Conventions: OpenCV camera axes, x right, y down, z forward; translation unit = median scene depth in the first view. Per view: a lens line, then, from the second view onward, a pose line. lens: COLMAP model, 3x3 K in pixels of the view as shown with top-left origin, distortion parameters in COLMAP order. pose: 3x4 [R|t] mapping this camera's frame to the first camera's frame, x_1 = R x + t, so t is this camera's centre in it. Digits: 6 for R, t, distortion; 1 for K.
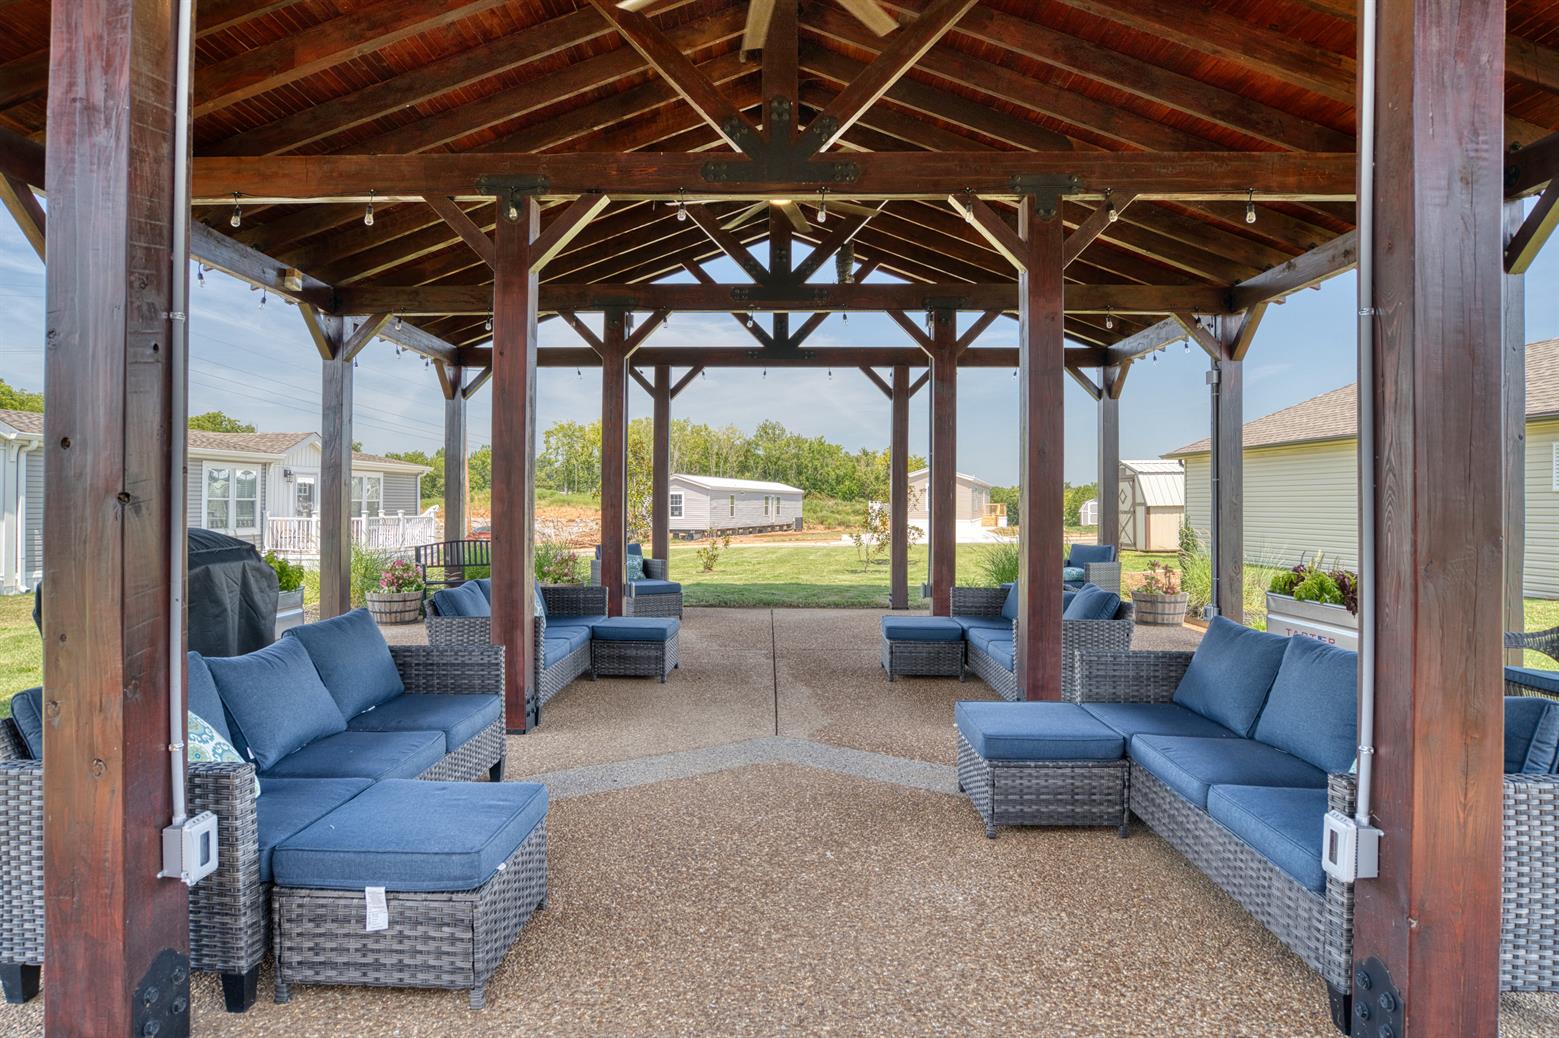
lens RADIAL K [[859.7, 0, 777.3], [0, 859.7, 505.9], [0, 0, 1]] dist [-0.020757, 0.000172]
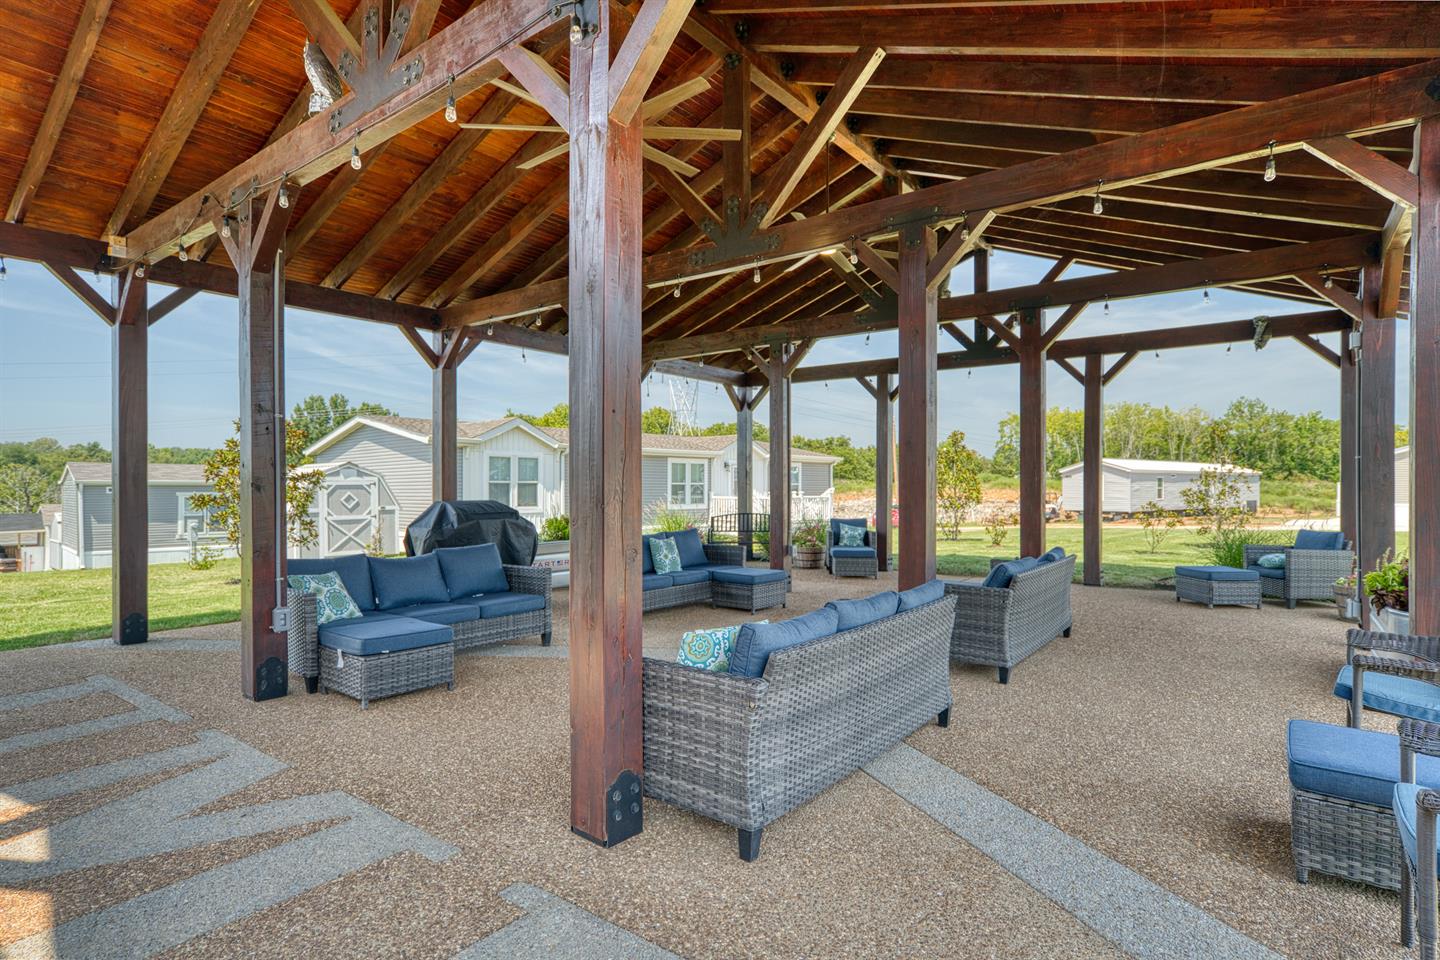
lens RADIAL K [[753.0, 0, 722.0], [0, 753.0, 486.3], [0, 0, 1]] dist [-0.030035, 0.000577]
pose [[0.811969, -0.002766, -0.583694, 0.176367], [0.000711, 0.999993, -0.003750, 0.001077], [0.583700, 0.002630, 0.811965, -0.004717]]
